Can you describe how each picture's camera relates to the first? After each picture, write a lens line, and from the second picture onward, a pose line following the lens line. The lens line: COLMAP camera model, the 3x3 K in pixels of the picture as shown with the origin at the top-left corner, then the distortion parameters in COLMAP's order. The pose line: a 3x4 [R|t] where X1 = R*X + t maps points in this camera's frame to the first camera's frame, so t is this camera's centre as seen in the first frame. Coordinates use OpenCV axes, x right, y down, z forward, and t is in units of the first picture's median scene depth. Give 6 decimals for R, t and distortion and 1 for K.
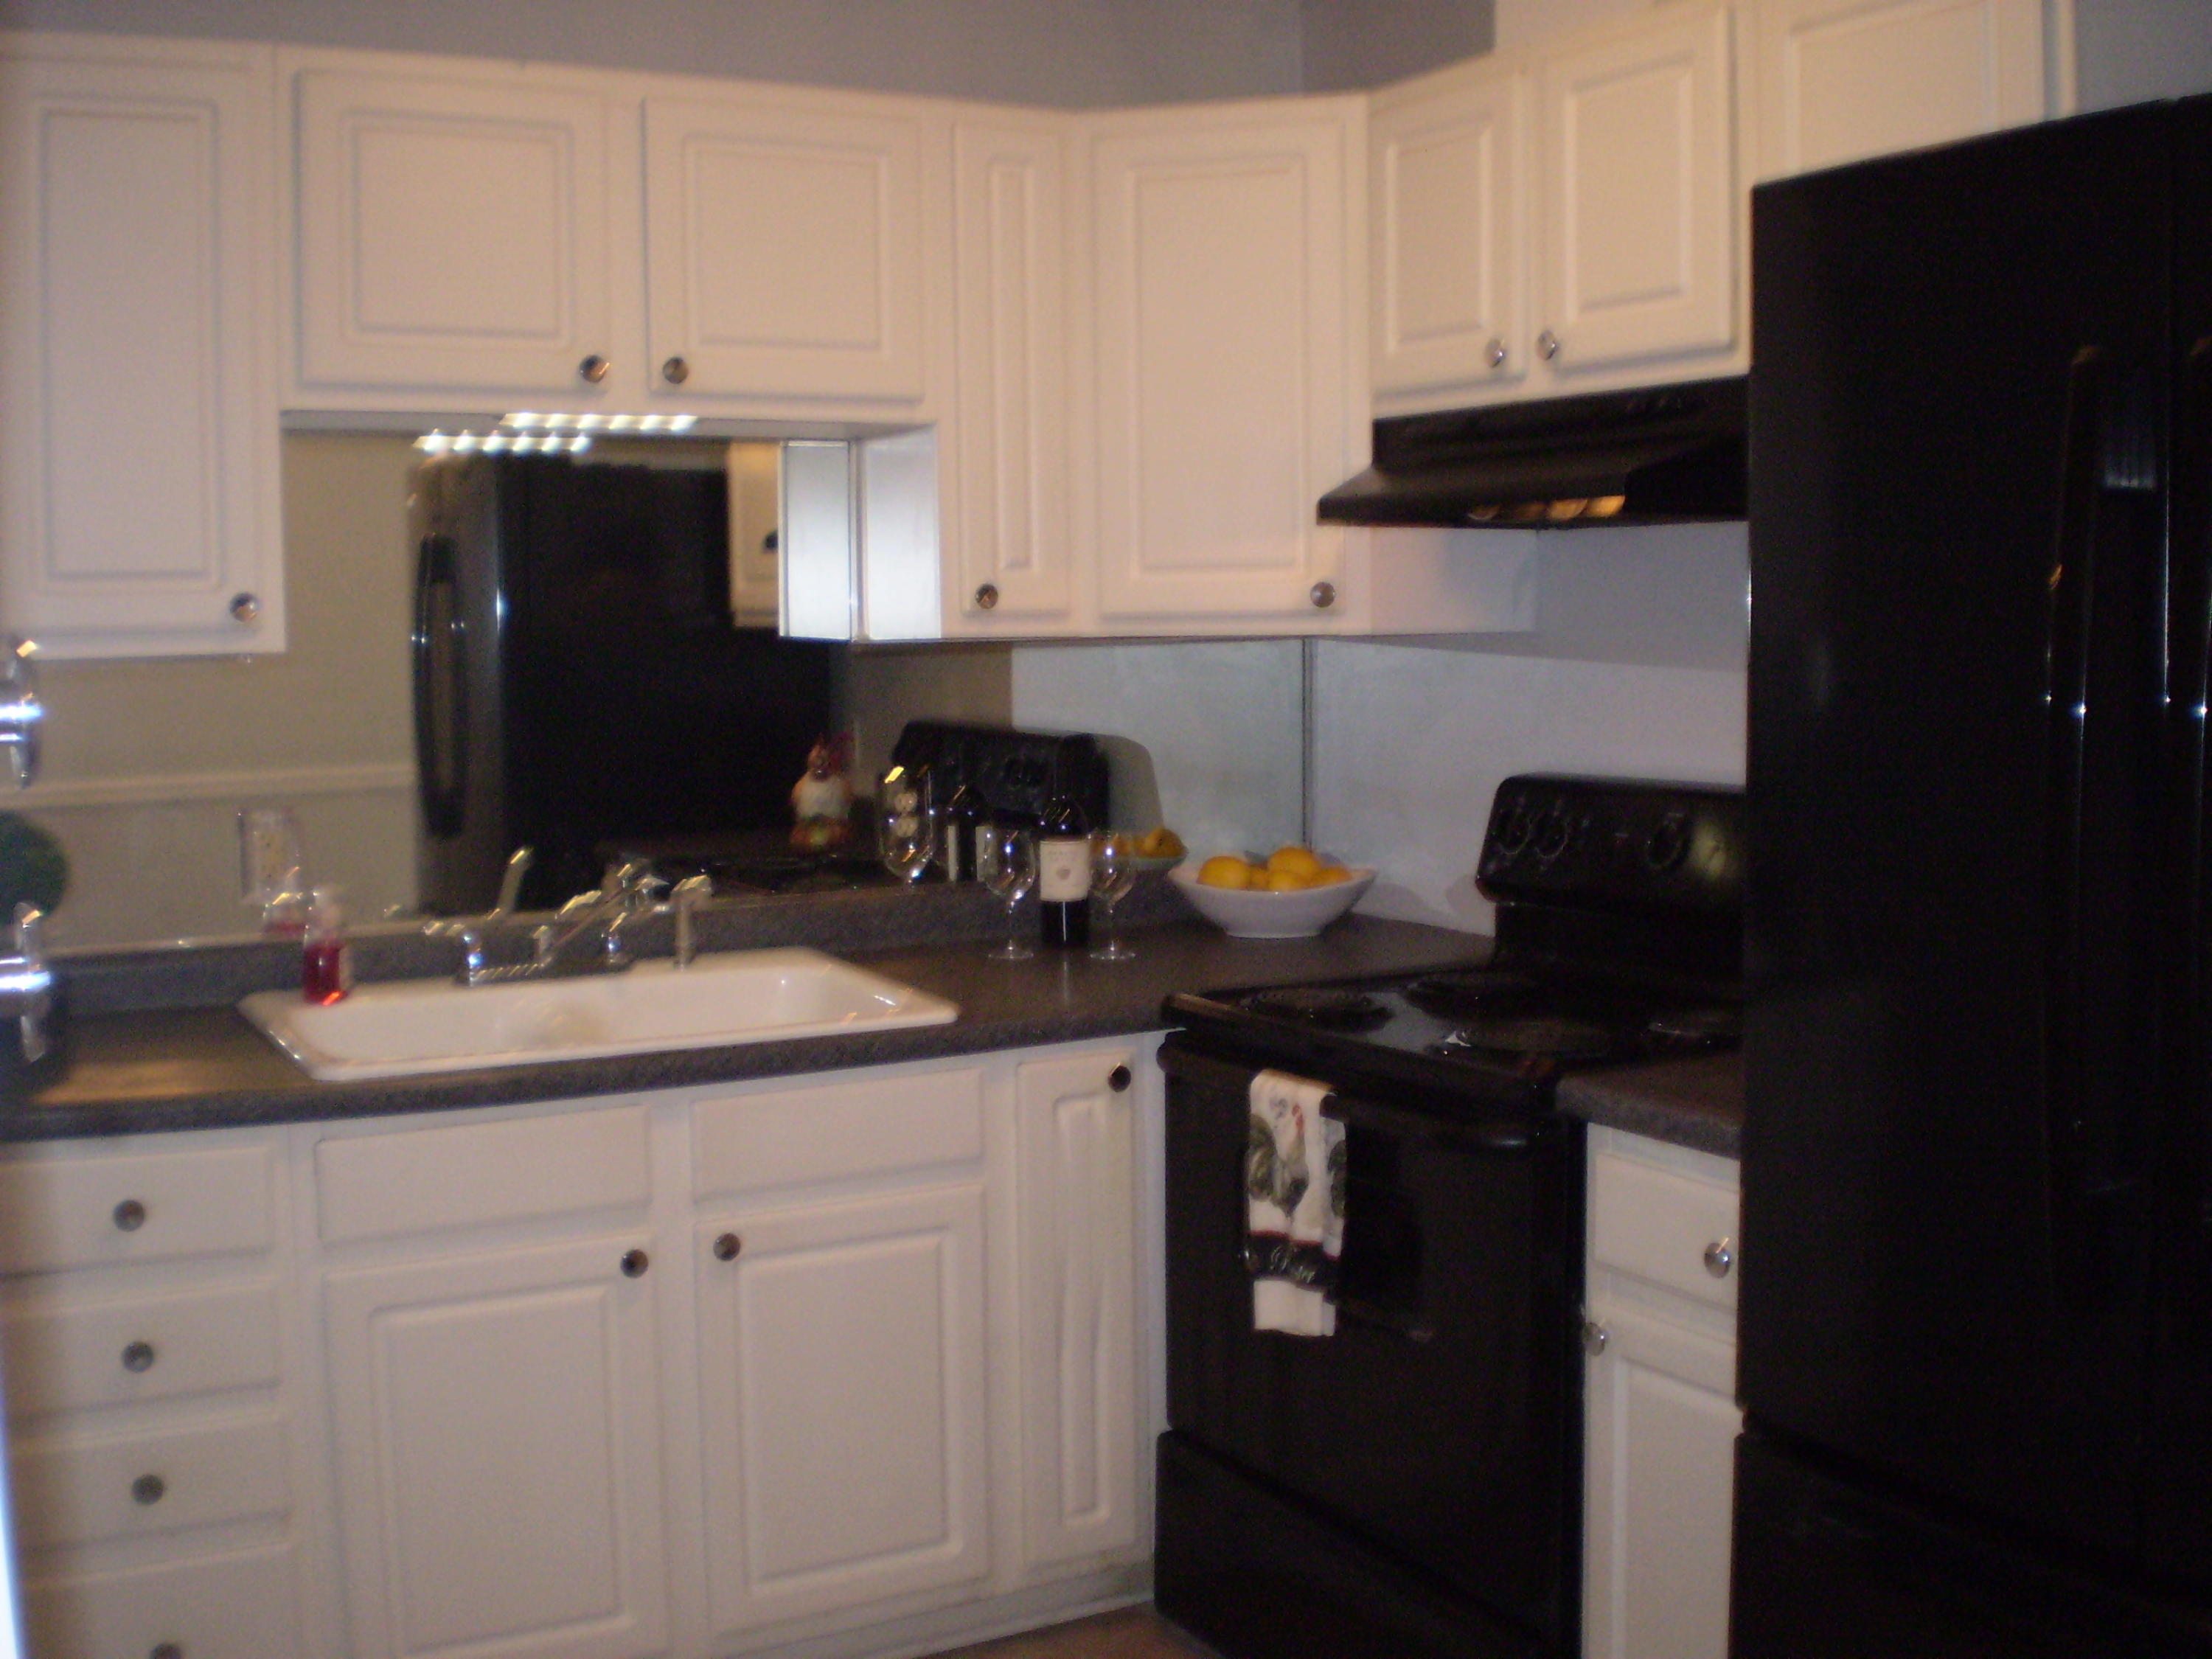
lens RADIAL K [[2490.0, 0, 1106.0], [0, 2490.0, 829.5], [0, 0, 1]] dist [-0.063941, -0.225469]
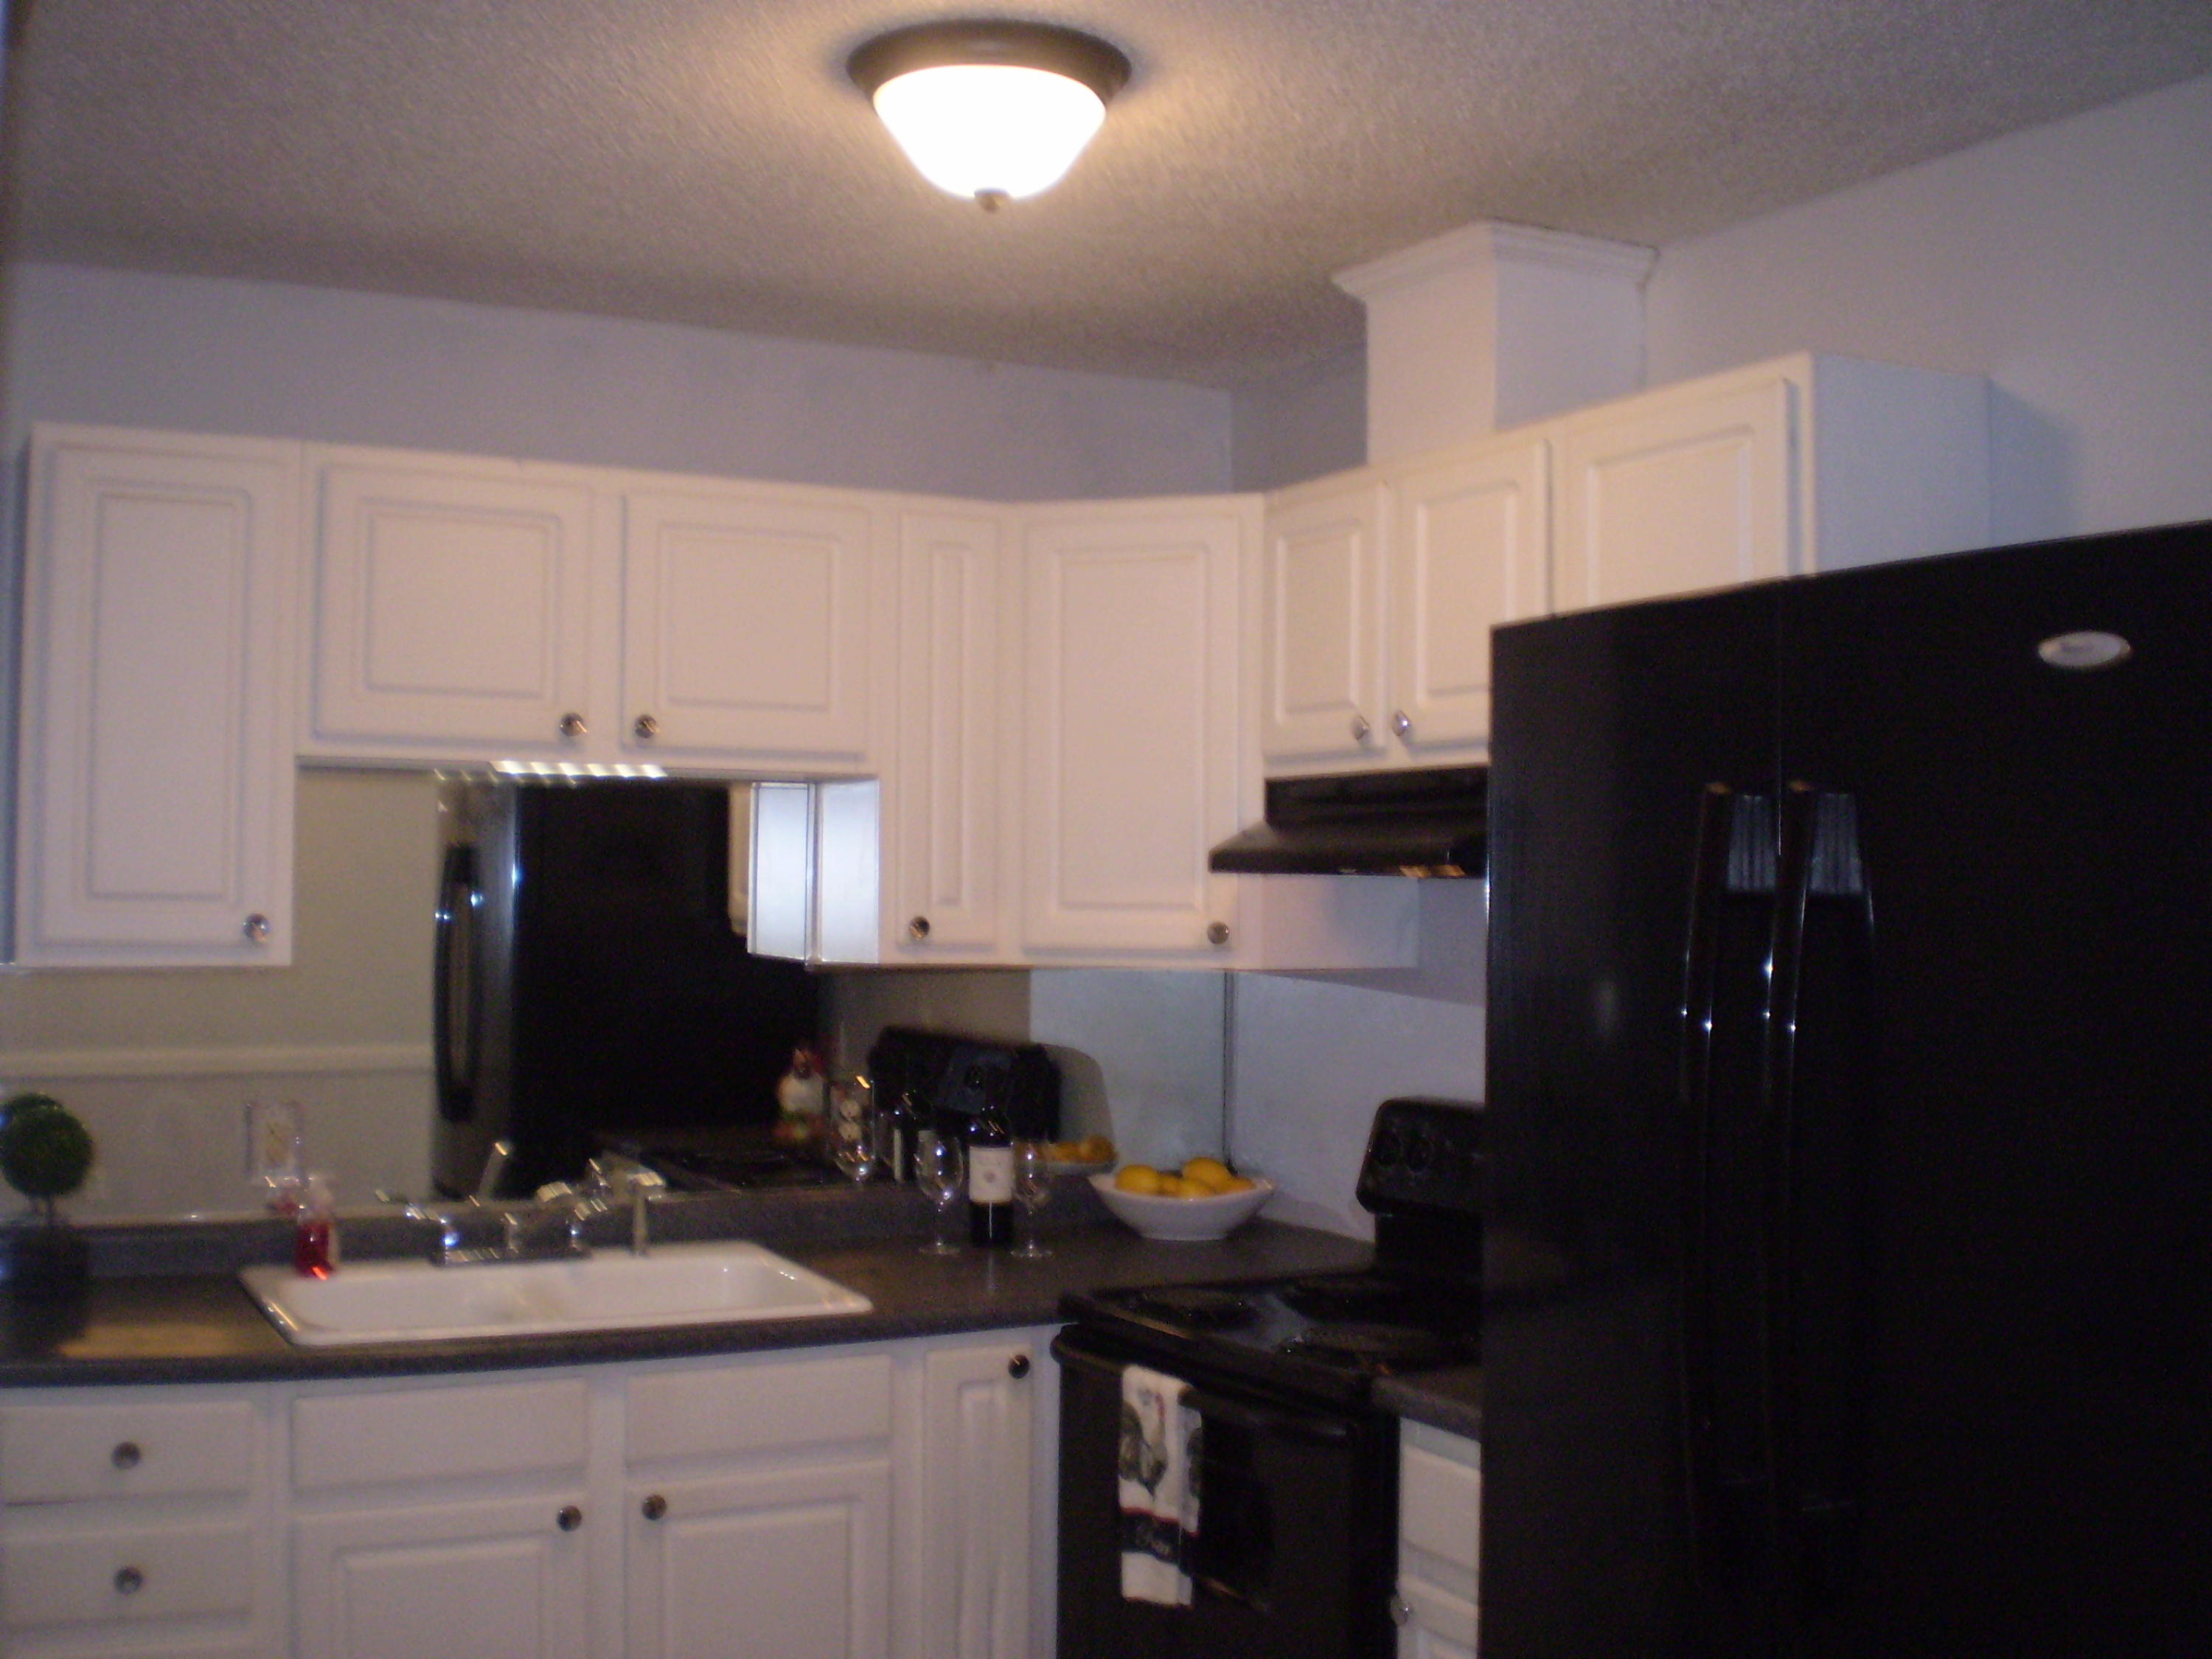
lens RADIAL K [[2490.0, 0, 1106.0], [0, 2490.0, 829.5], [0, 0, 1]] dist [-0.063941, -0.225469]
pose [[0.999419, 0.020837, -0.026964, 0.067854], [-0.023766, 0.993273, -0.113329, -0.013214], [0.024421, 0.113904, 0.993192, -0.121579]]
